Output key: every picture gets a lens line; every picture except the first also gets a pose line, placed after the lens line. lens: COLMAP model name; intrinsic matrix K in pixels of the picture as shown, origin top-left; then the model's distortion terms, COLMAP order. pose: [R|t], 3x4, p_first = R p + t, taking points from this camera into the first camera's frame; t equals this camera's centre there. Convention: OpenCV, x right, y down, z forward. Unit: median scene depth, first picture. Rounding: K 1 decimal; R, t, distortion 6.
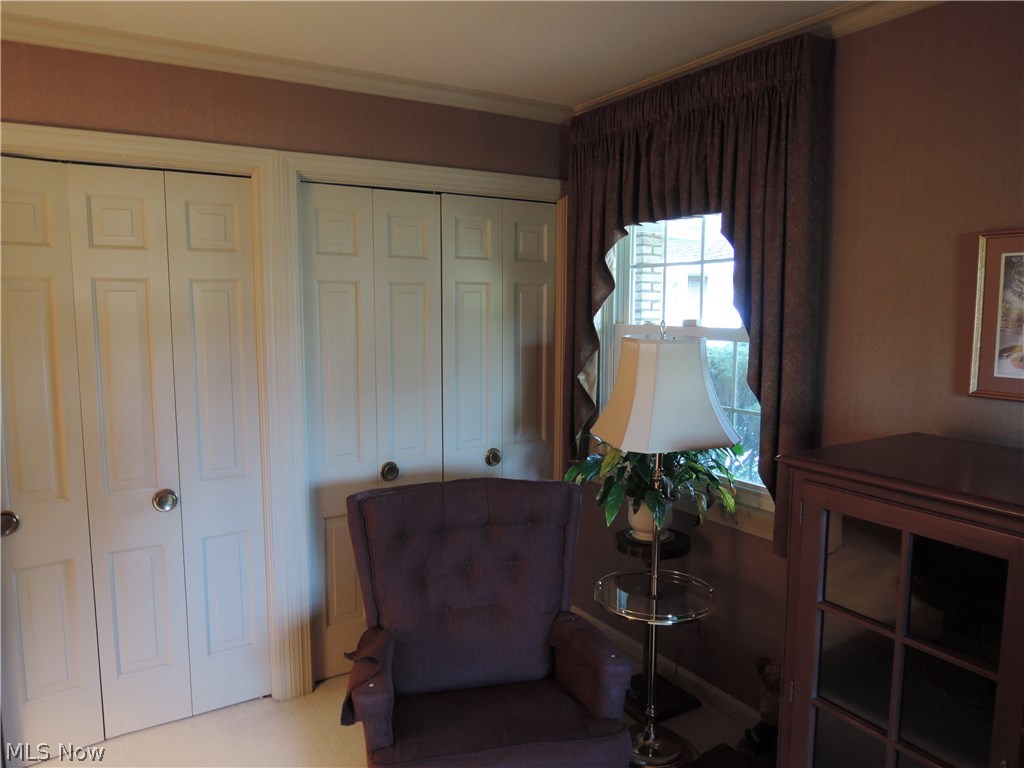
lens RADIAL K [[730.7, 0, 512.0], [0, 730.7, 384.0], [0, 0, 1]] dist [-0.030095, 0.011940]
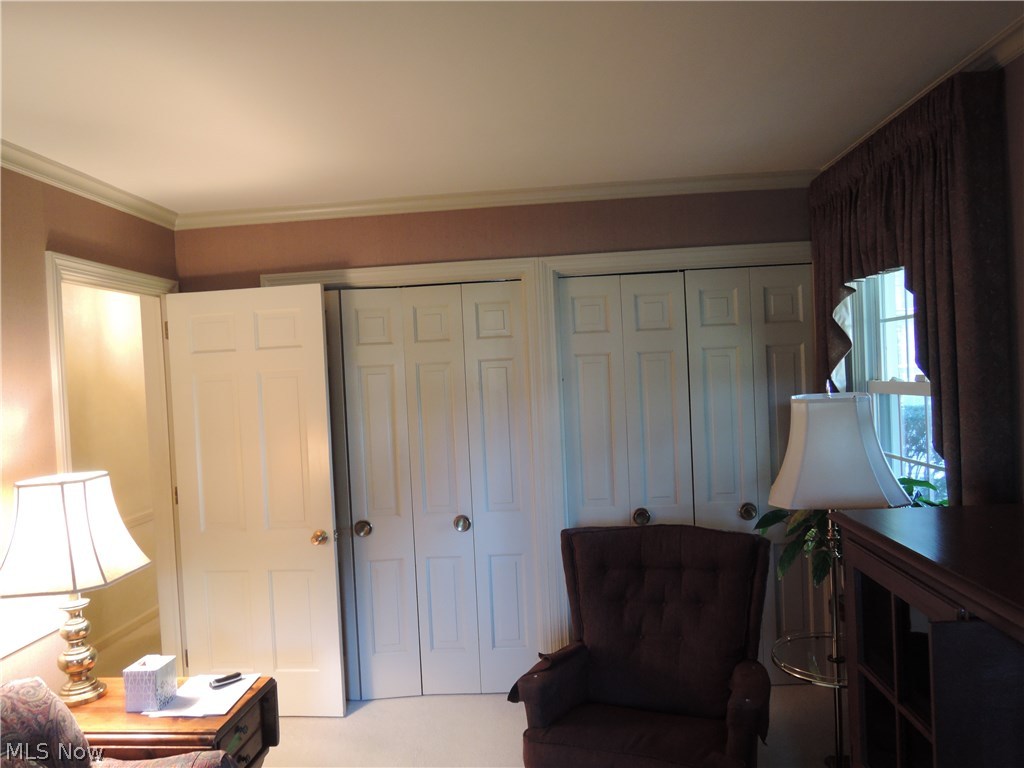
lens RADIAL K [[730.7, 0, 512.0], [0, 730.7, 384.0], [0, 0, 1]] dist [-0.030095, 0.011940]
pose [[0.812822, -0.030388, -0.581719, 0.382113], [-0.013954, 0.997336, -0.071597, -0.002666], [0.582345, 0.066313, 0.810233, -0.063771]]
